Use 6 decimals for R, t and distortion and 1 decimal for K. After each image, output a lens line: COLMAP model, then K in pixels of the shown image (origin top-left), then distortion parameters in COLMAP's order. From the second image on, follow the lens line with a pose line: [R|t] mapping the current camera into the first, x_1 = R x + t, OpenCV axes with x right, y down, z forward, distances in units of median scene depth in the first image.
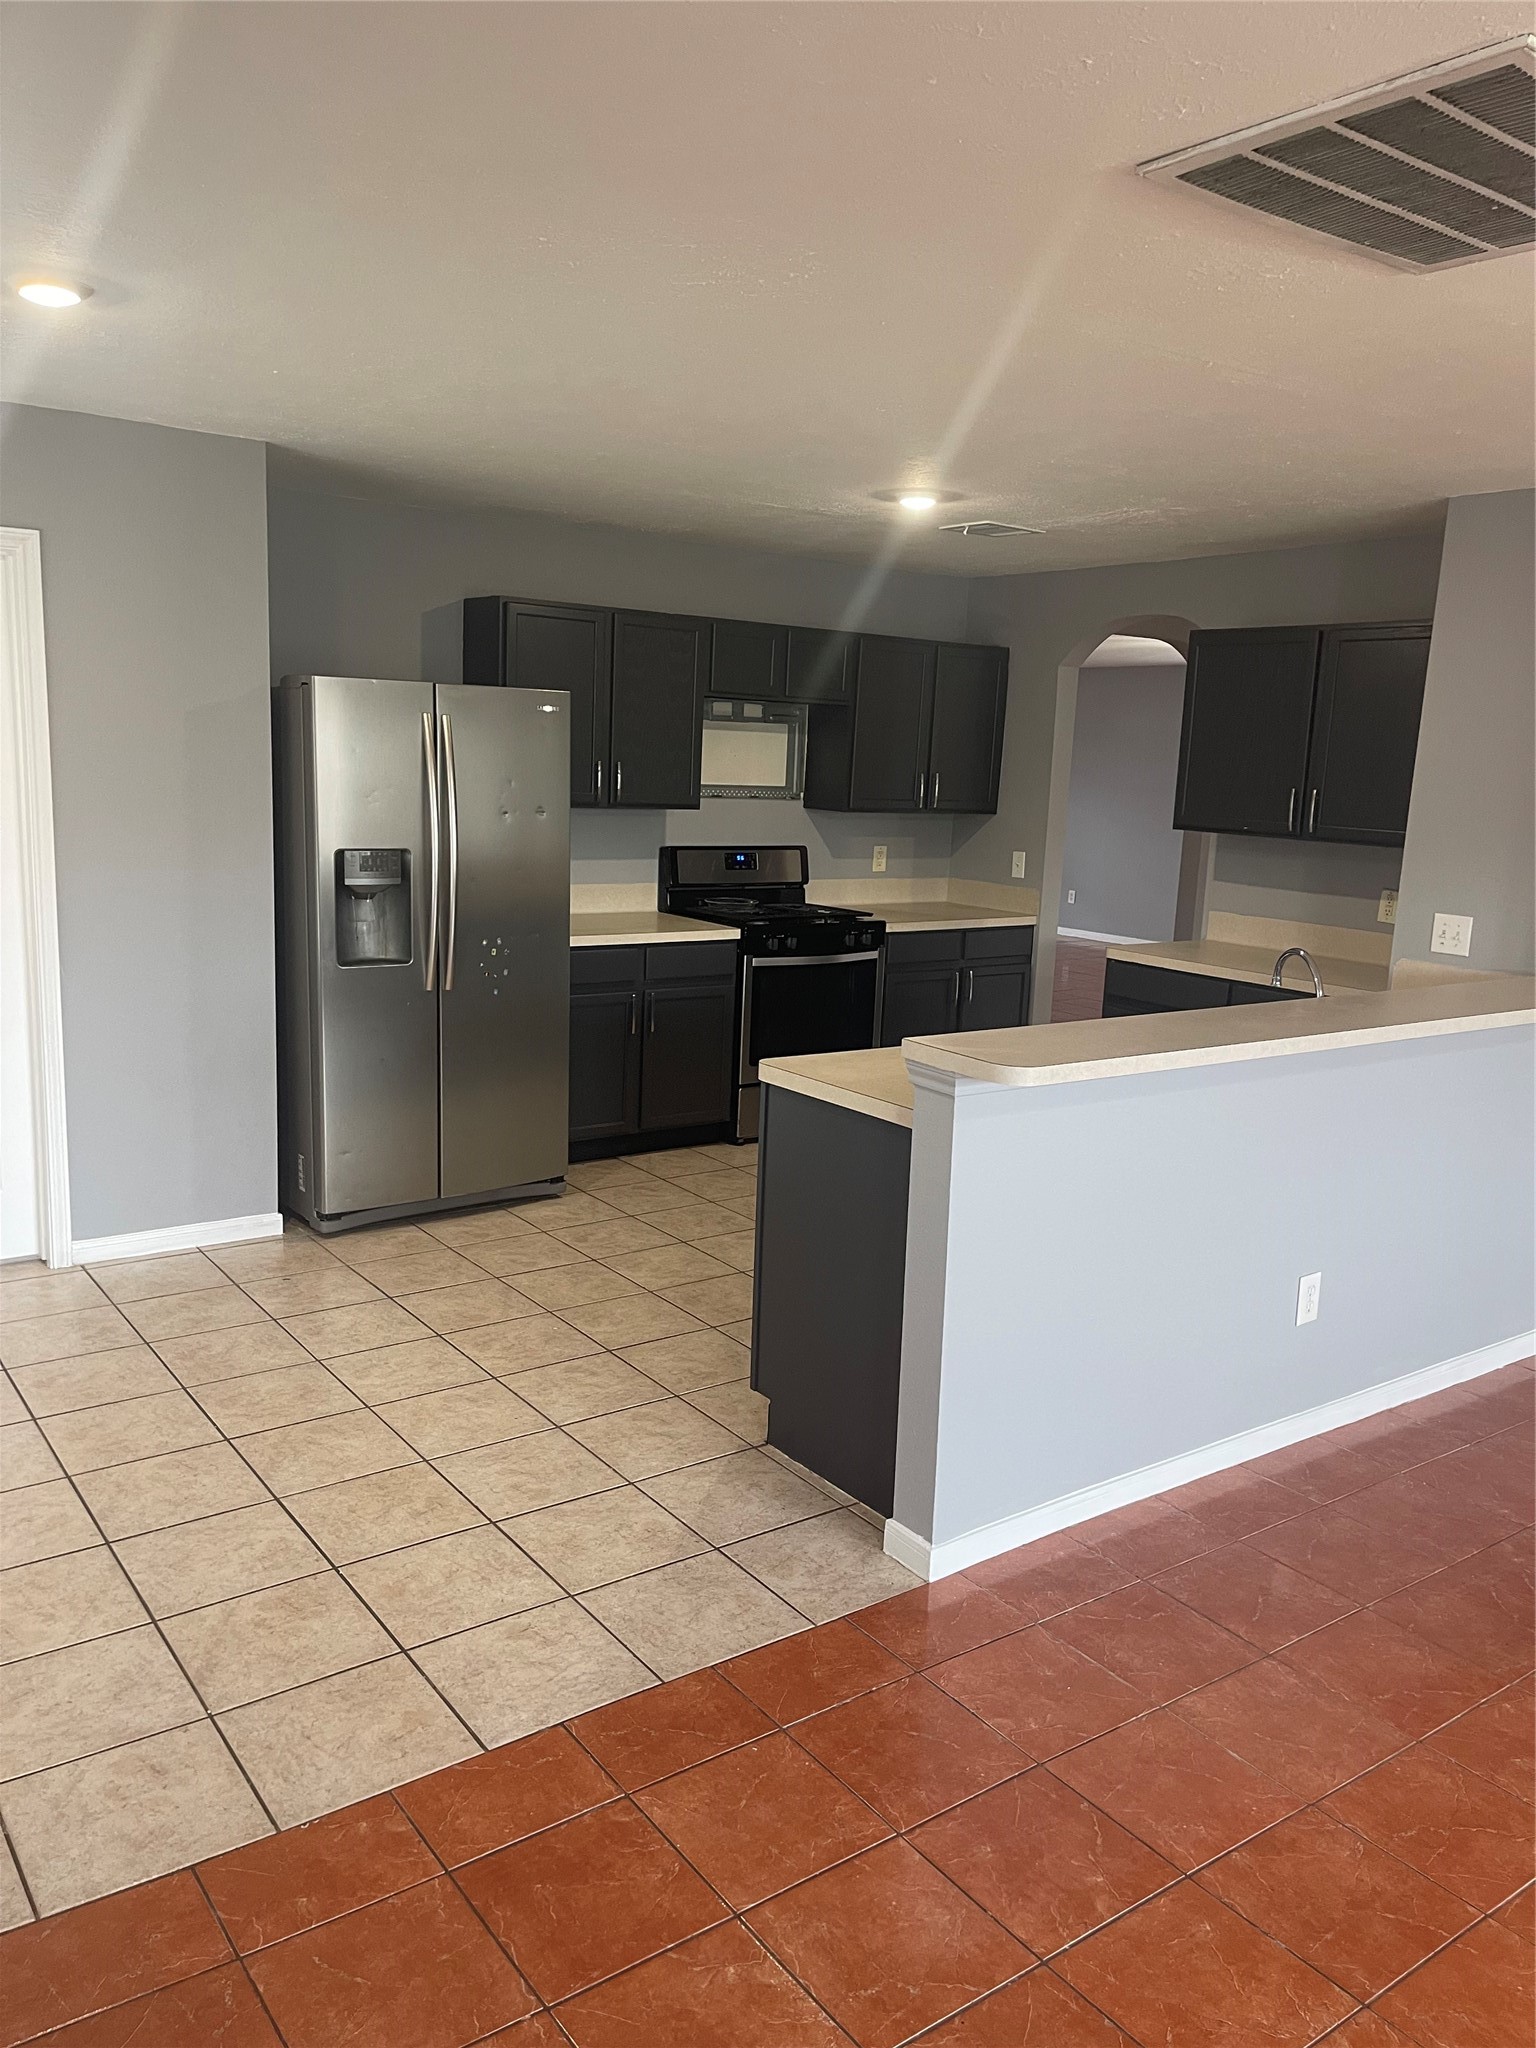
lens RADIAL K [[1563.0, 0, 768.2], [0, 1563.0, 1025.4], [0, 0, 1]] dist [-0.002936, -0.005500]
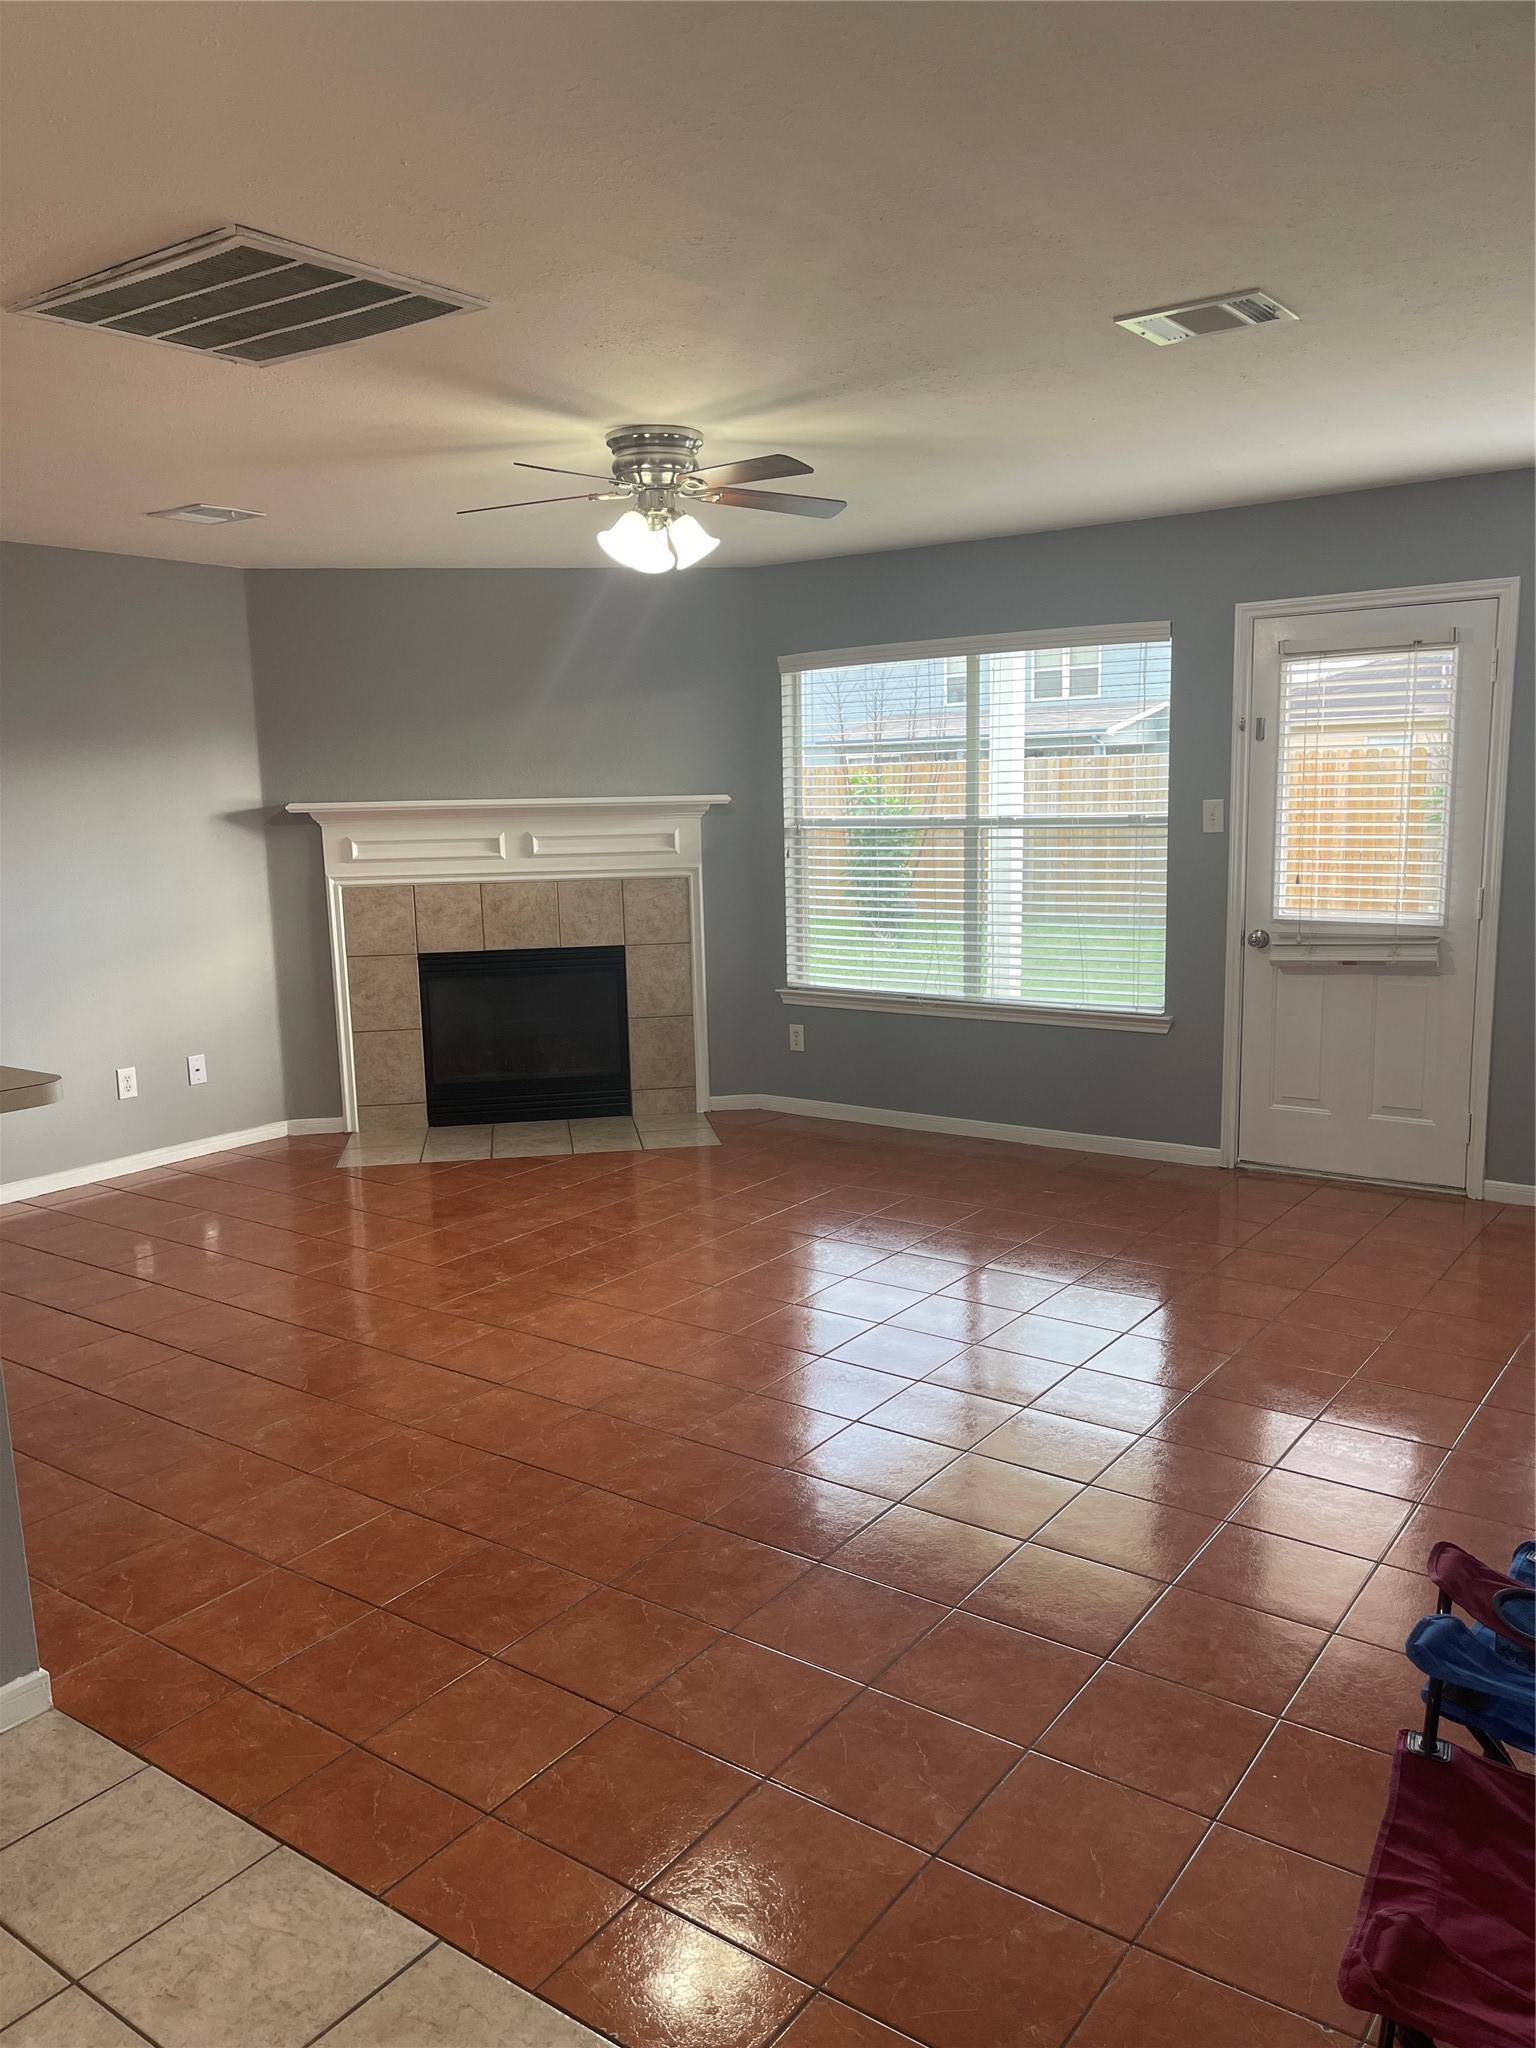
lens RADIAL K [[1563.0, 0, 768.9], [0, 1563.0, 1025.9], [0, 0, 1]] dist [-0.002936, -0.005500]
pose [[-0.308434, -0.193428, 0.931372, -0.868699], [0.193232, 0.945954, 0.260447, -0.172643], [-0.931413, 0.260302, -0.254388, 0.869376]]
